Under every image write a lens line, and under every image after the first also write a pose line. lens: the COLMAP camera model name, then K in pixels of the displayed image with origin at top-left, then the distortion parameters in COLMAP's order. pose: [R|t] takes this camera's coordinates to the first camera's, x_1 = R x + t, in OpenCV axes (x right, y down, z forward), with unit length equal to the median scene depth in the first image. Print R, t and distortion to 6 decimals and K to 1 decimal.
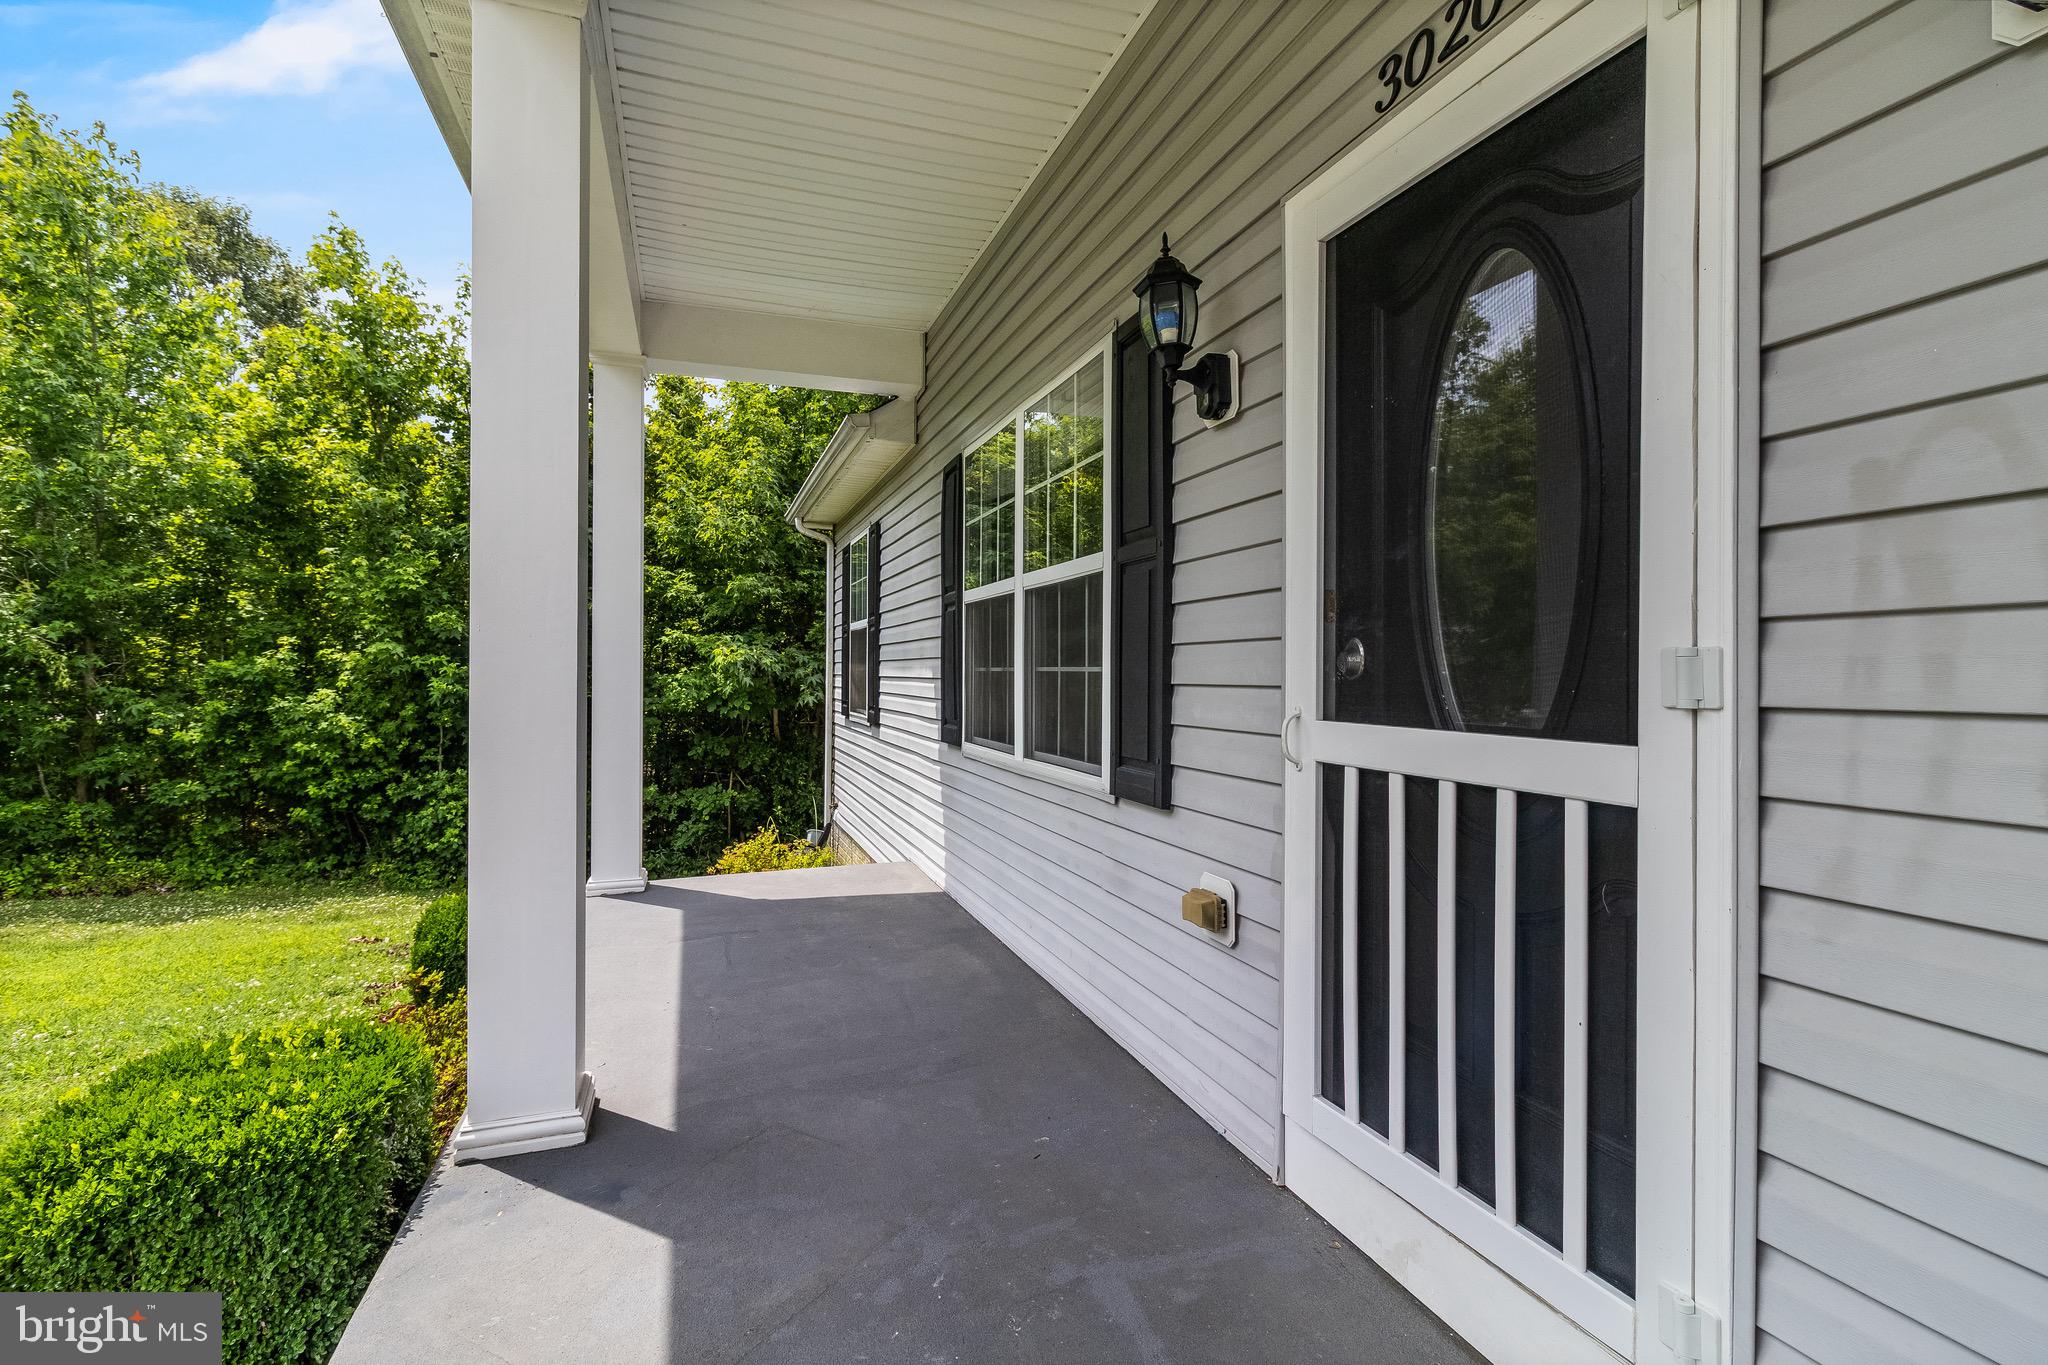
lens RADIAL K [[1026.0, 0, 1024.0], [0, 1026.0, 682.5], [0, 0, 1]] dist [0.012127, 0.001042]
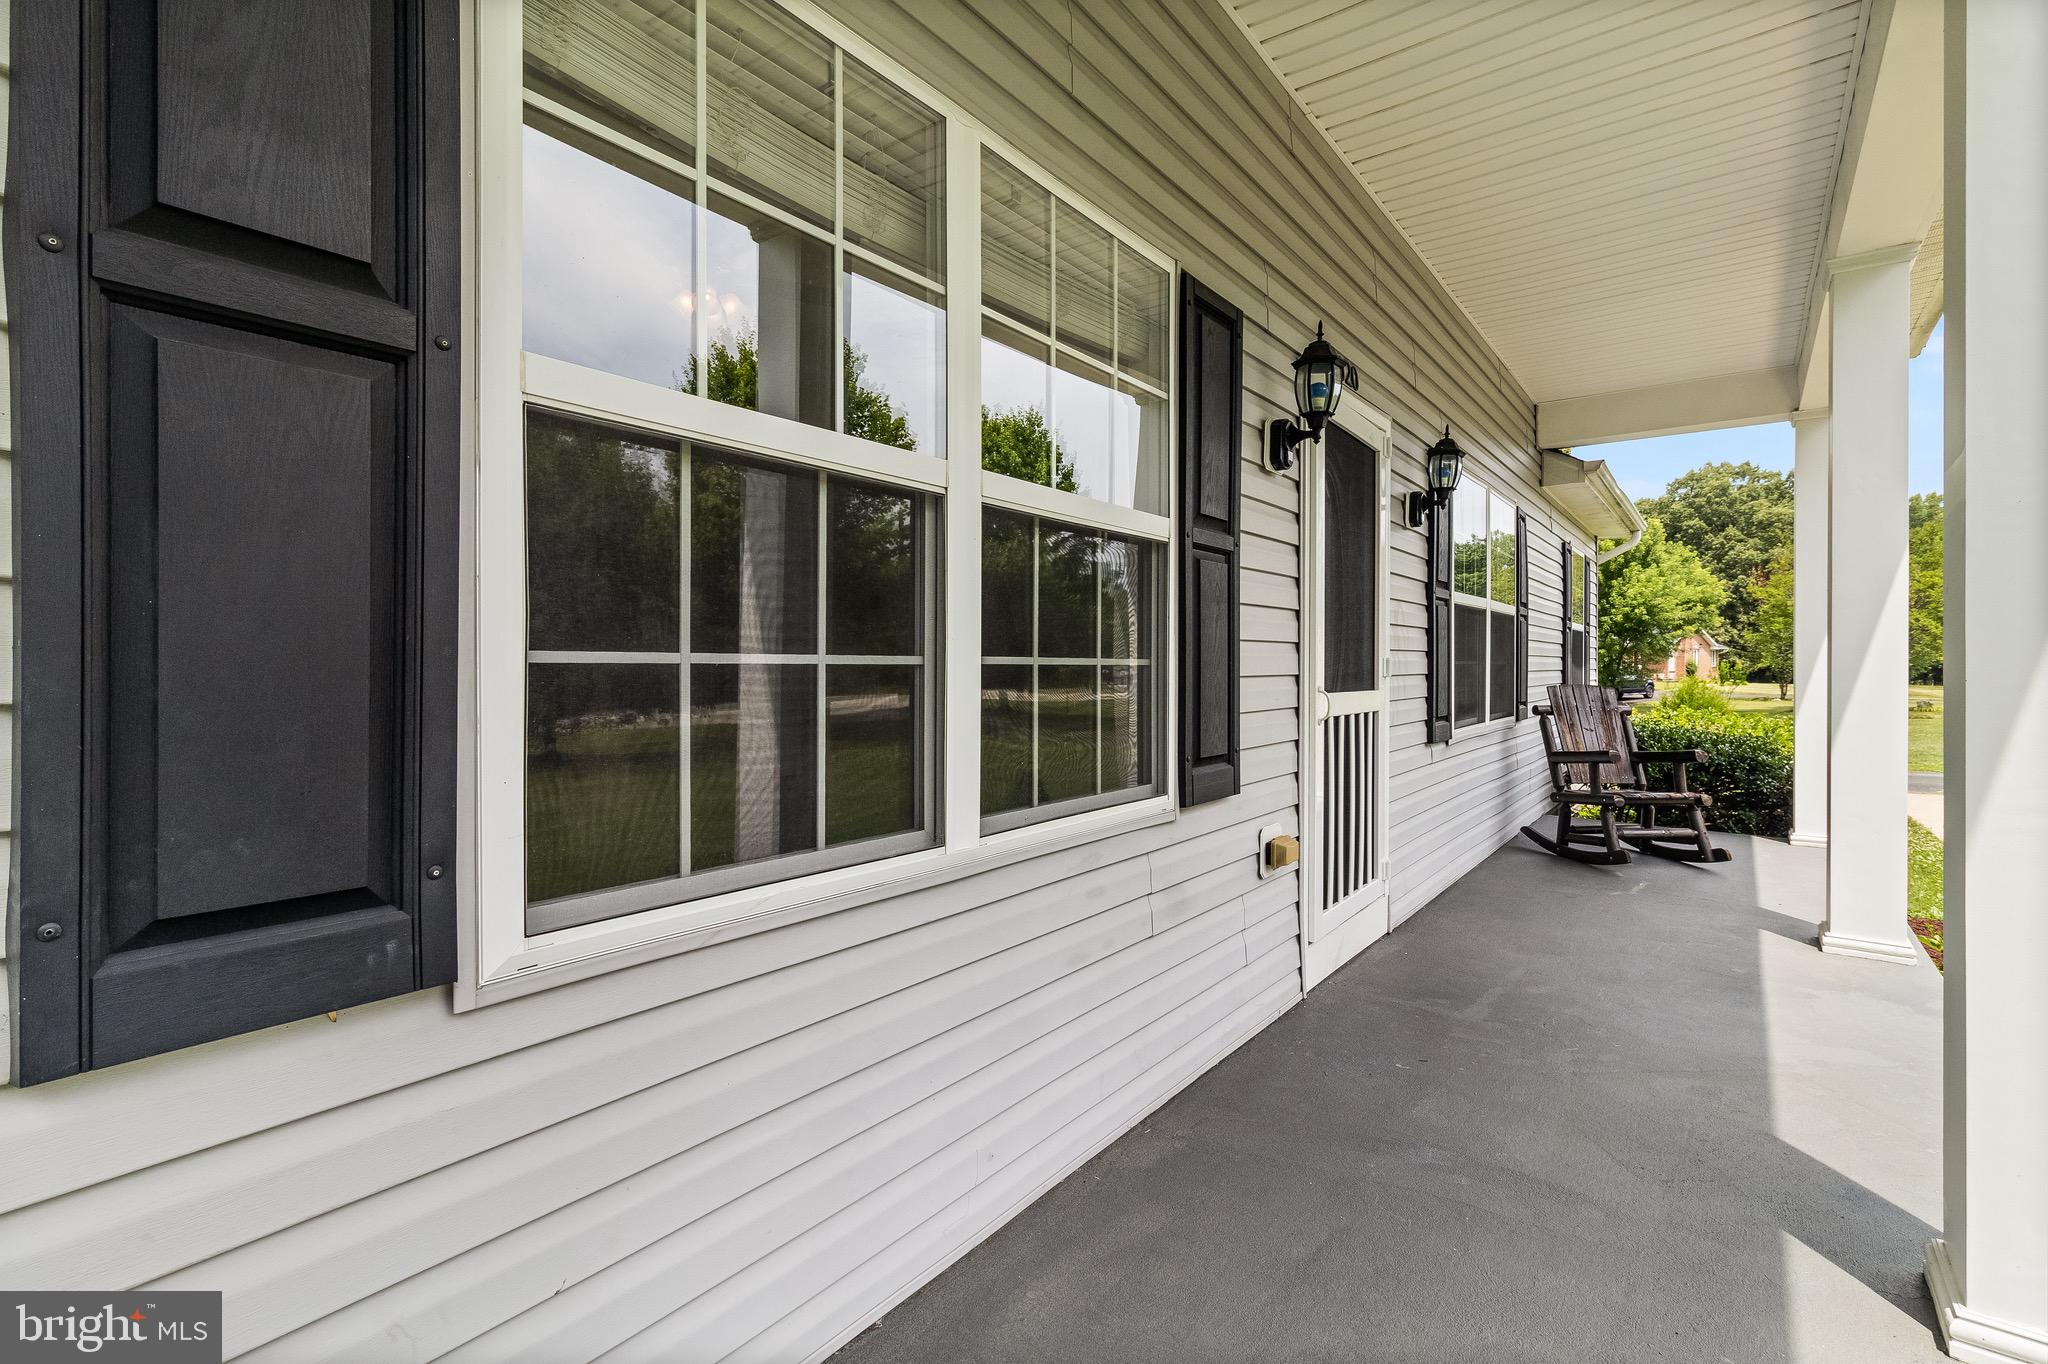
lens RADIAL K [[1078.7, 0, 1031.4], [0, 1078.7, 661.5], [0, 0, 1]] dist [0.046060, 0.020123]
pose [[-0.623351, -0.004511, 0.781929, -0.941397], [0.002231, 0.999969, 0.007548, -0.035381], [-0.781939, 0.006449, -0.623321, 2.867972]]
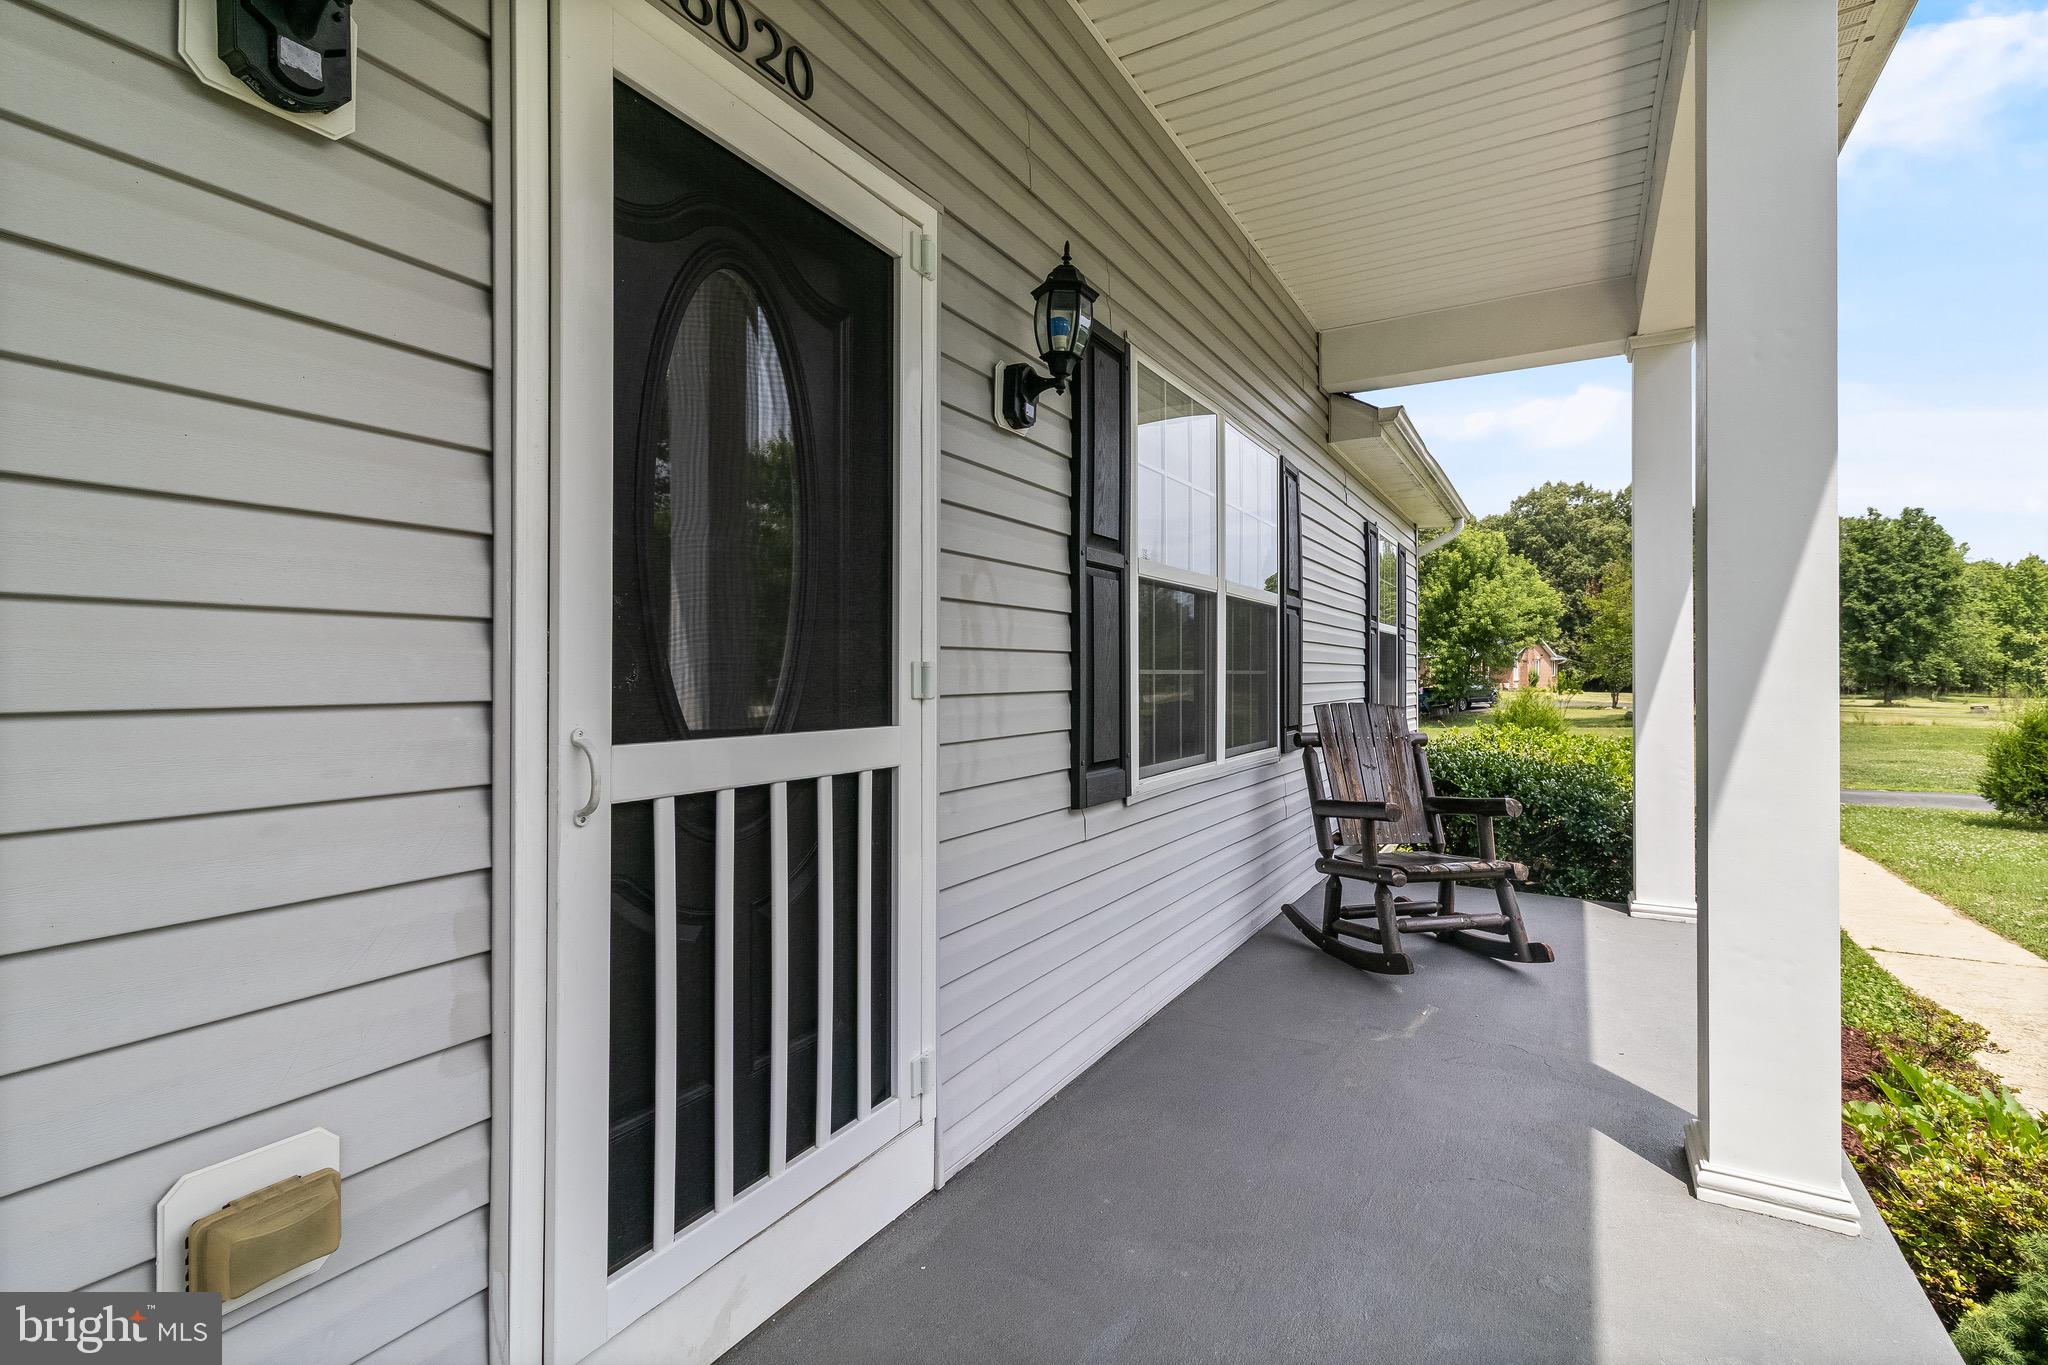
lens RADIAL K [[1026.0, 0, 1024.0], [0, 1026.0, 682.5], [0, 0, 1]] dist [0.012127, 0.001042]
pose [[-0.681900, -0.003636, 0.731436, -0.482461], [0.009456, 0.999860, 0.013786, -0.015602], [-0.731384, 0.016318, -0.681770, 1.445705]]
